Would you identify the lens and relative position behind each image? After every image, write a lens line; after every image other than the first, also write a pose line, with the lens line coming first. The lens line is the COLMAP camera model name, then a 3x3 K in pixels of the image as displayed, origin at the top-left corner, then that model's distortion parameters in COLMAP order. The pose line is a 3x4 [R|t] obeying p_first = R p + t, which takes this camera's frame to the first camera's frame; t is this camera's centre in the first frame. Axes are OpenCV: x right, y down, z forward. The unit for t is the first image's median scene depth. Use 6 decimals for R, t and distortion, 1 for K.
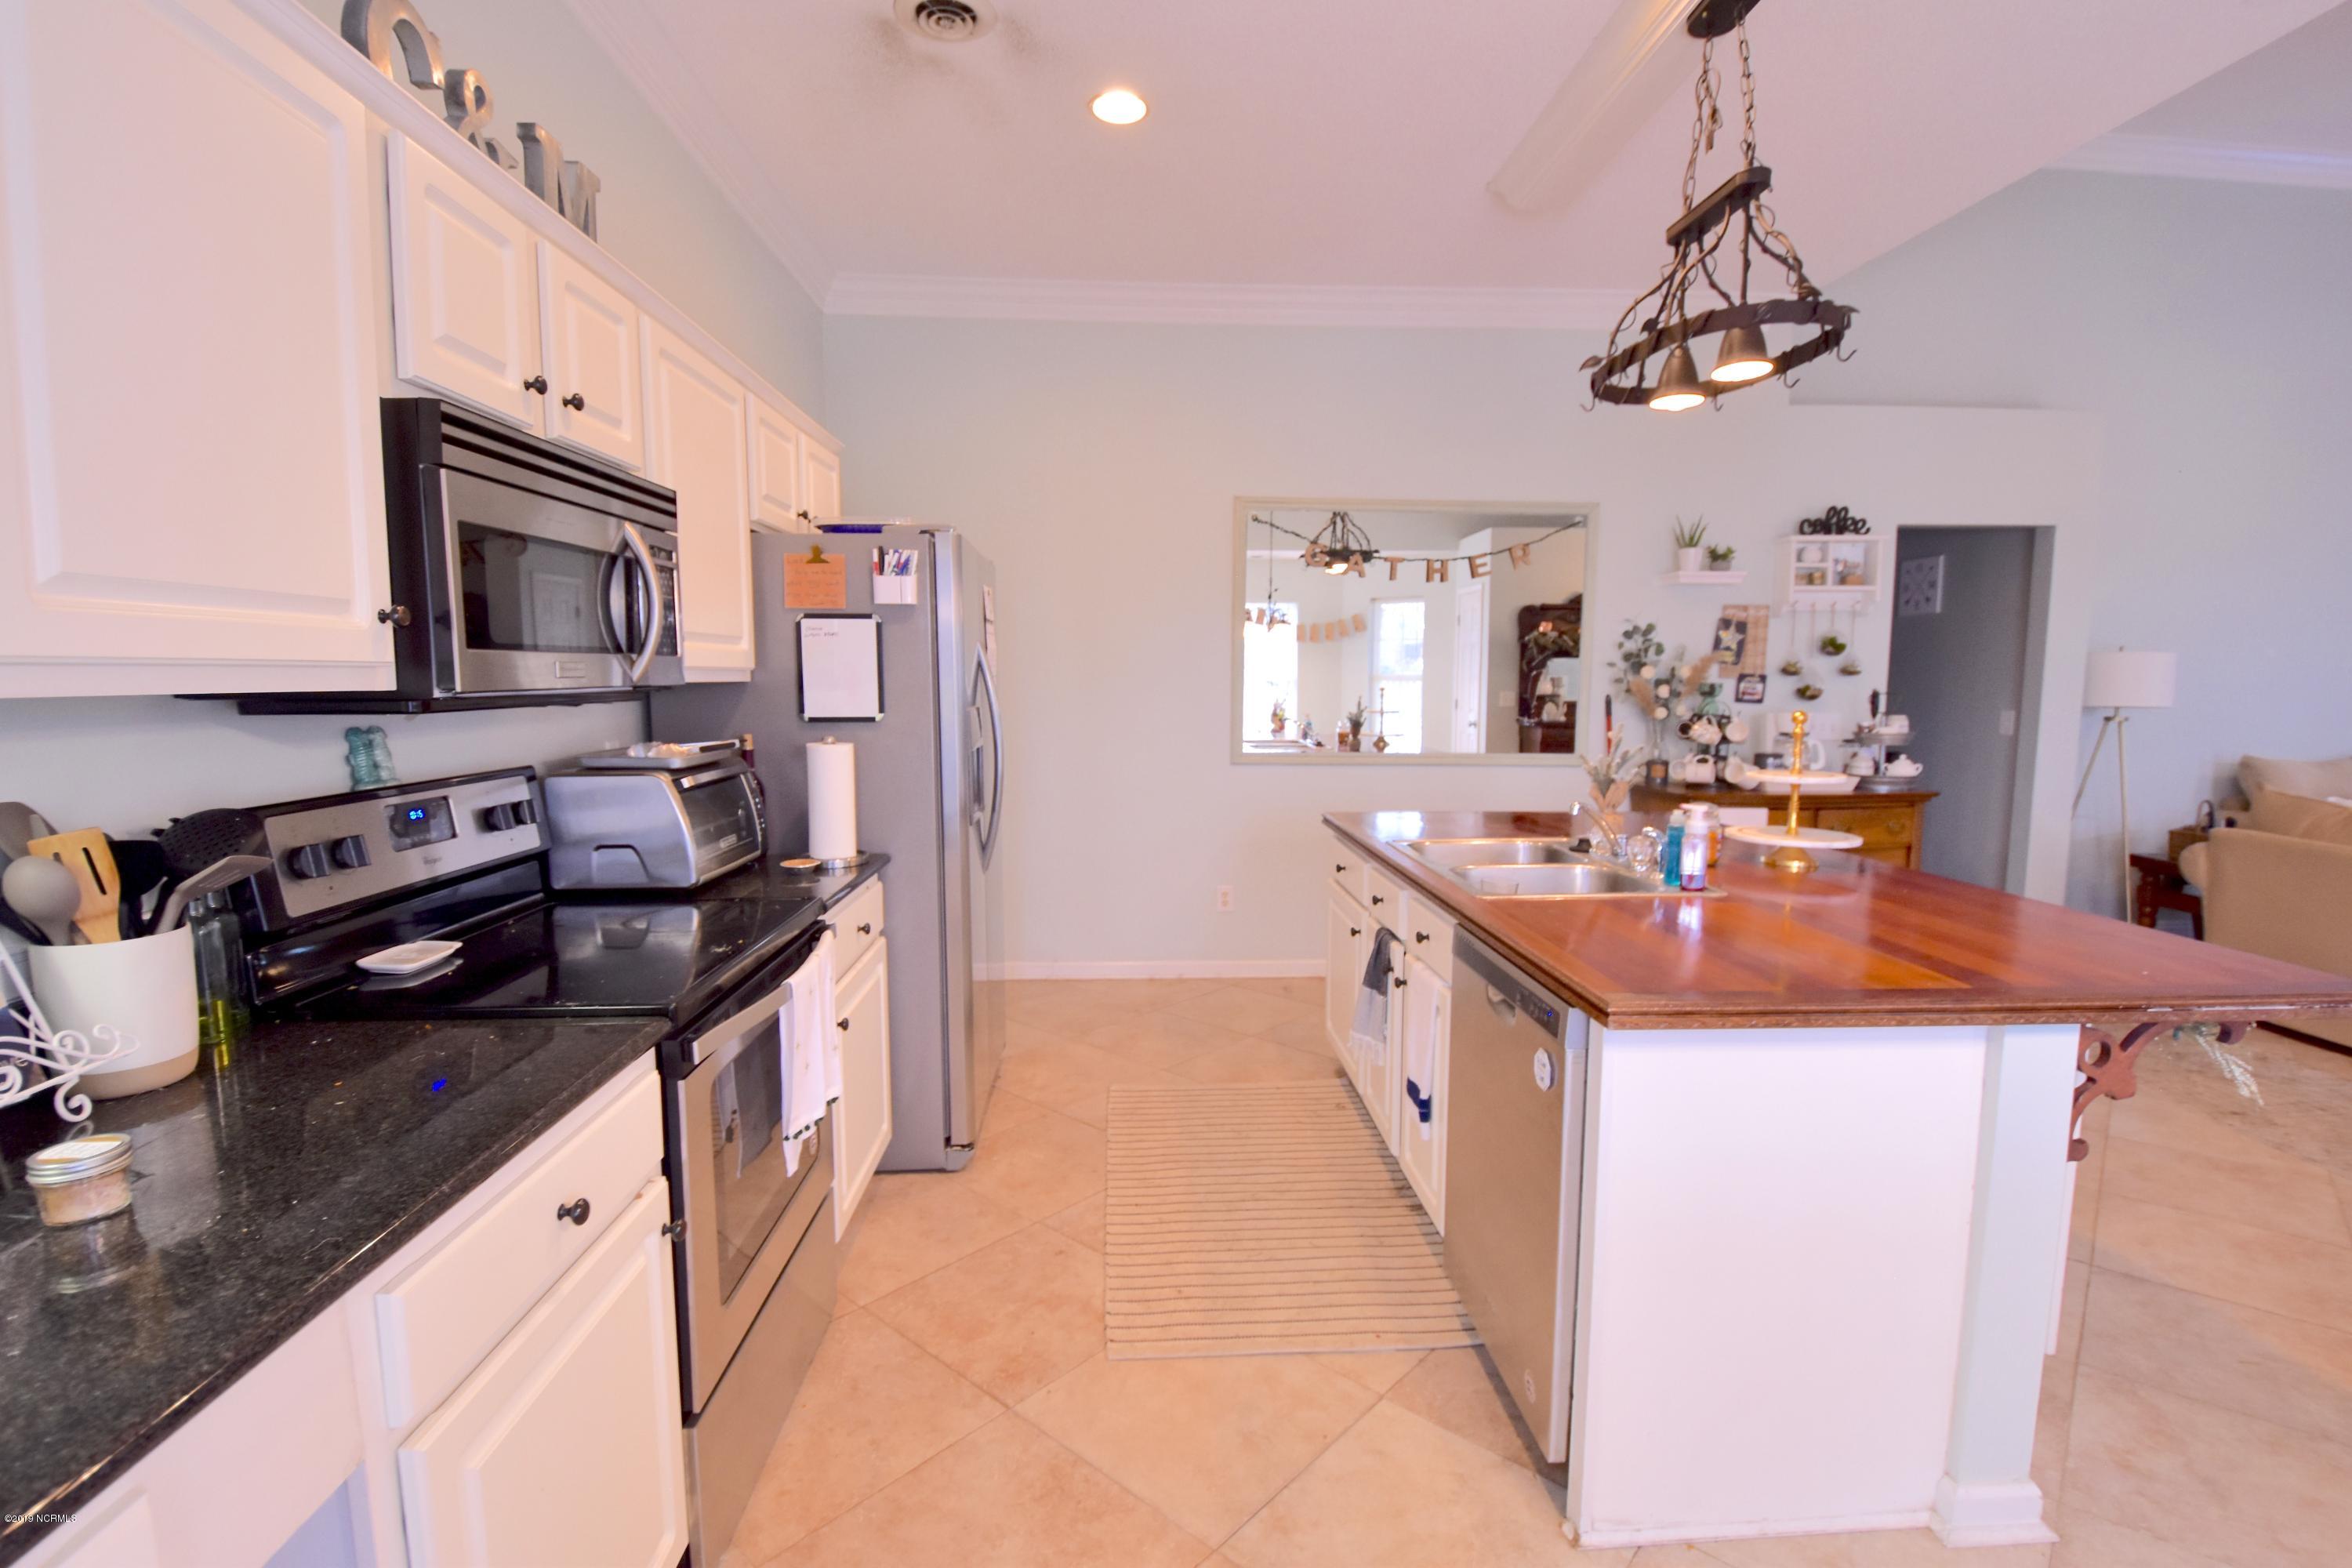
lens RADIAL K [[1084.8, 0, 1180.3], [0, 1084.8, 805.4], [0, 0, 1]] dist [-0.001140, -0.014541]
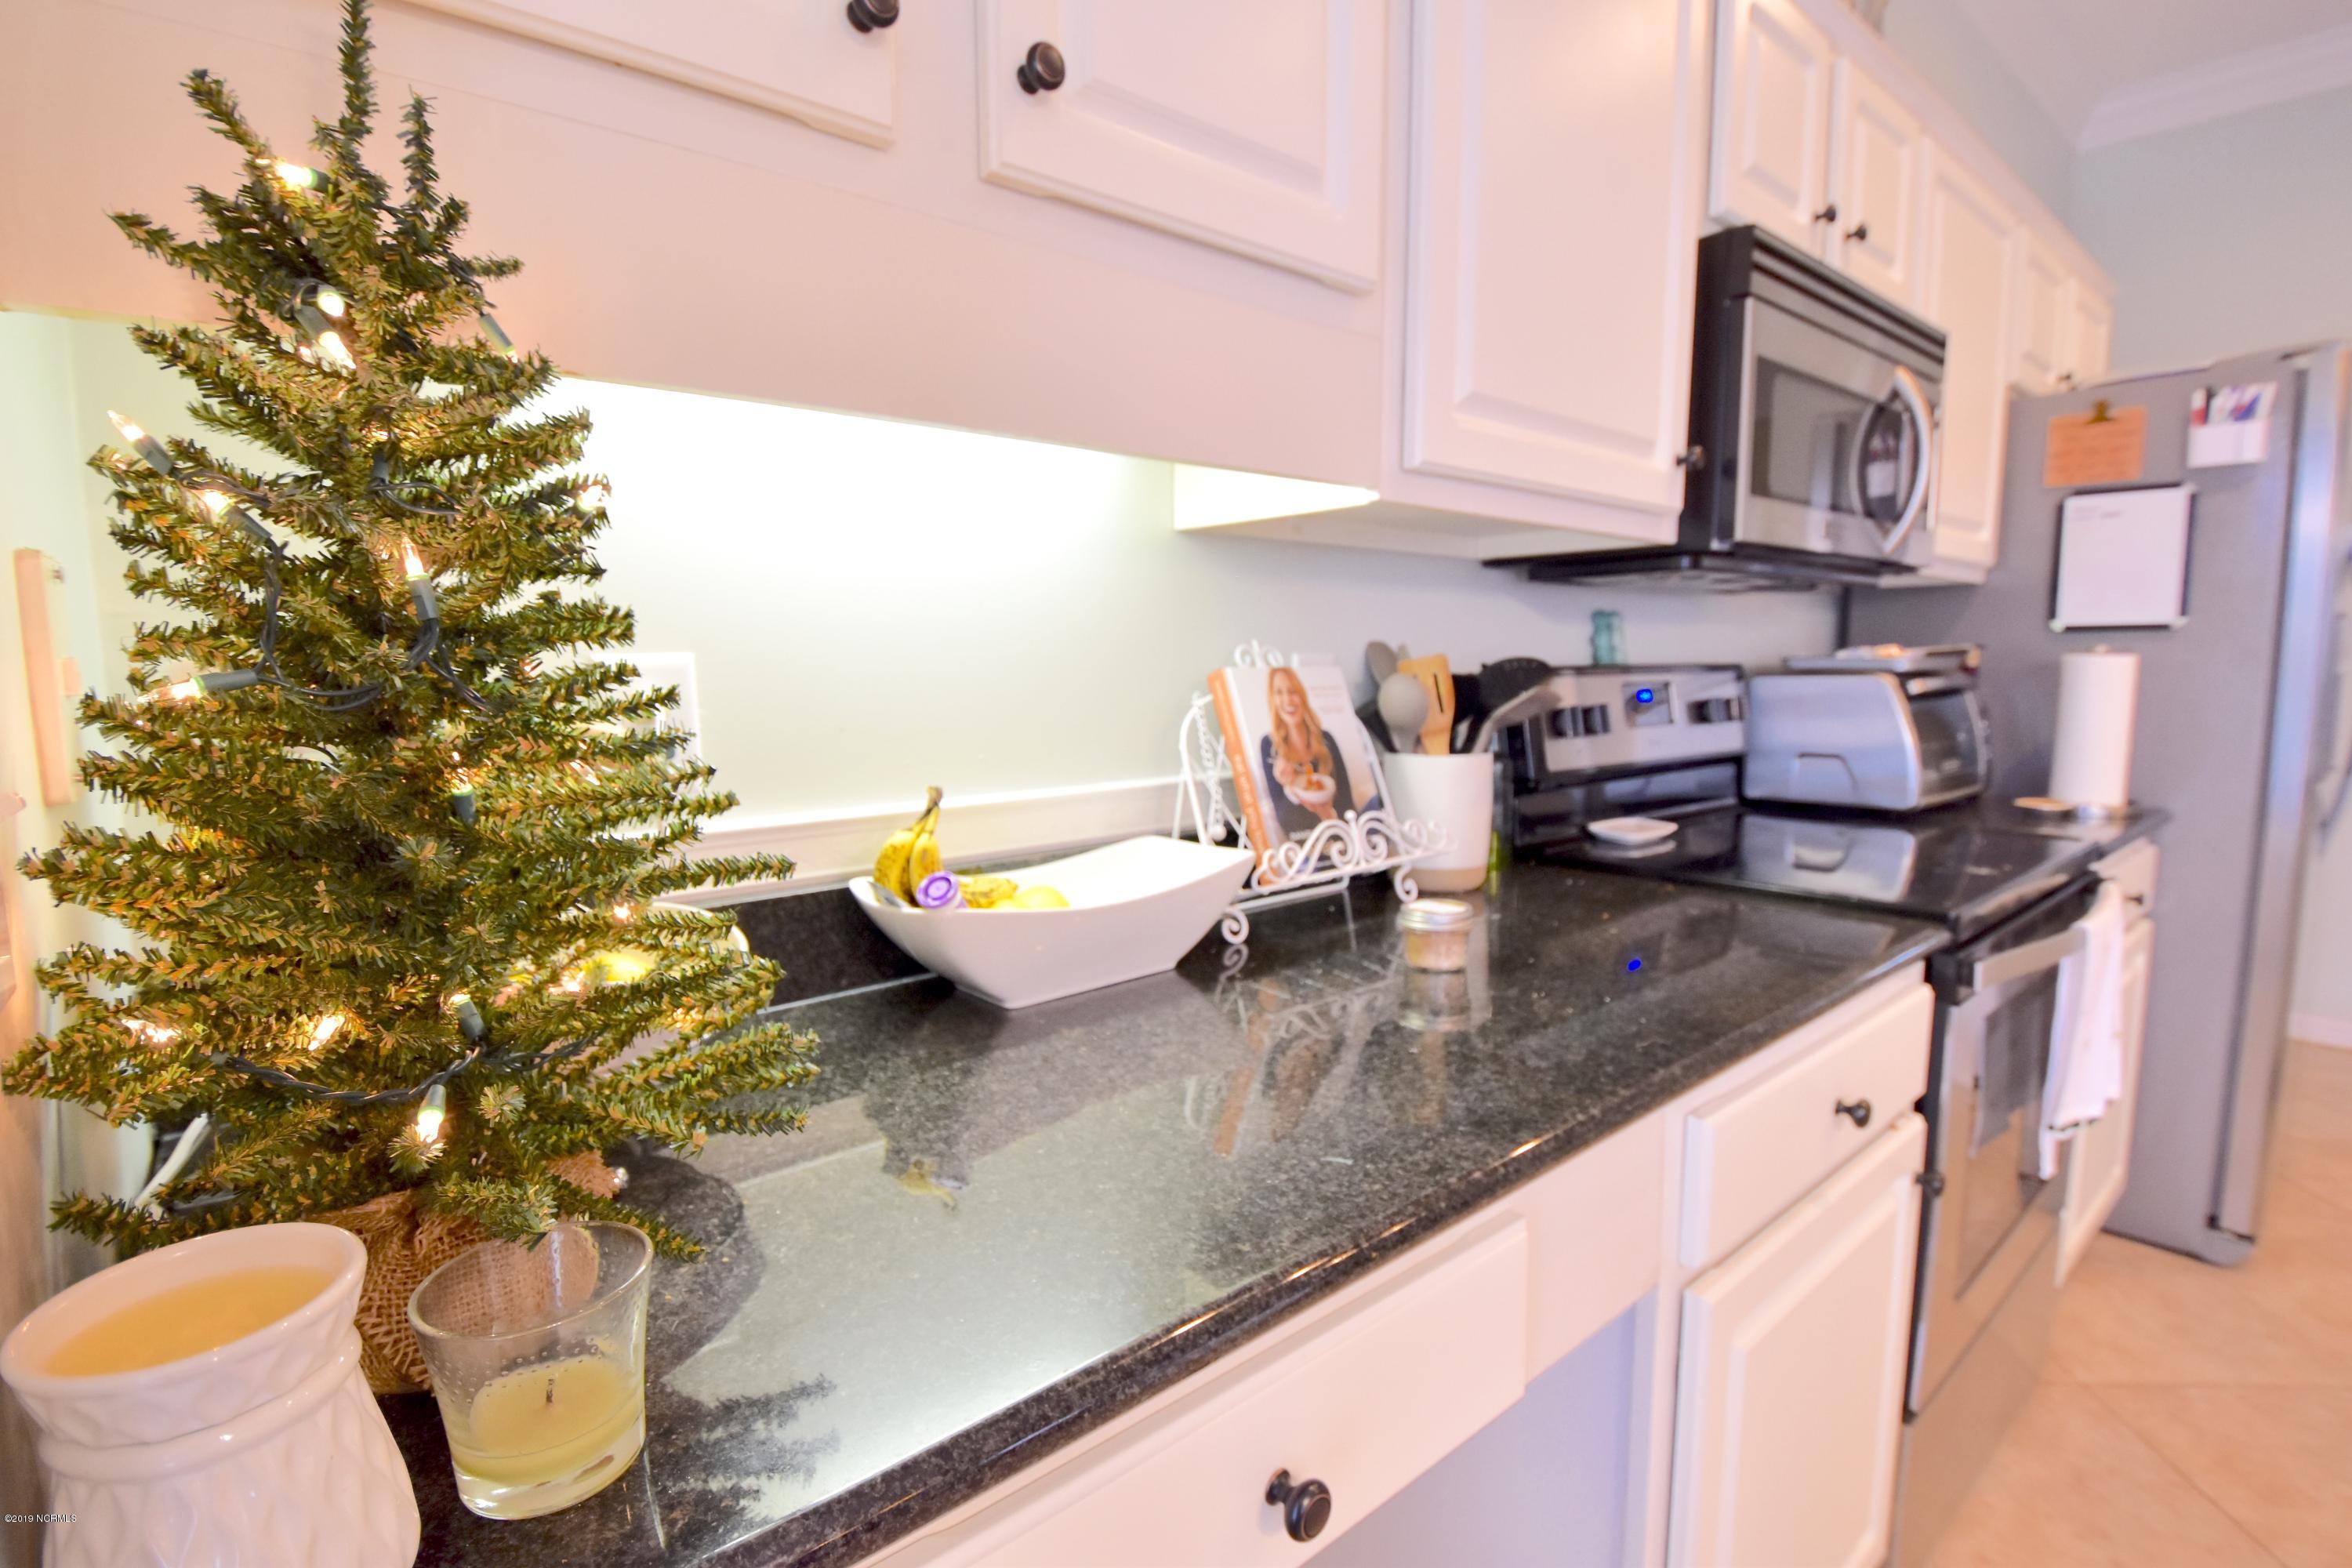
lens RADIAL K [[1084.8, 0, 1180.3], [0, 1084.8, 805.4], [0, 0, 1]] dist [-0.001140, -0.014541]
pose [[0.603366, 0.092036, -0.792136, -0.161899], [-0.082037, 0.995211, 0.053143, 0.095707], [0.793233, 0.032920, 0.608027, 0.042252]]
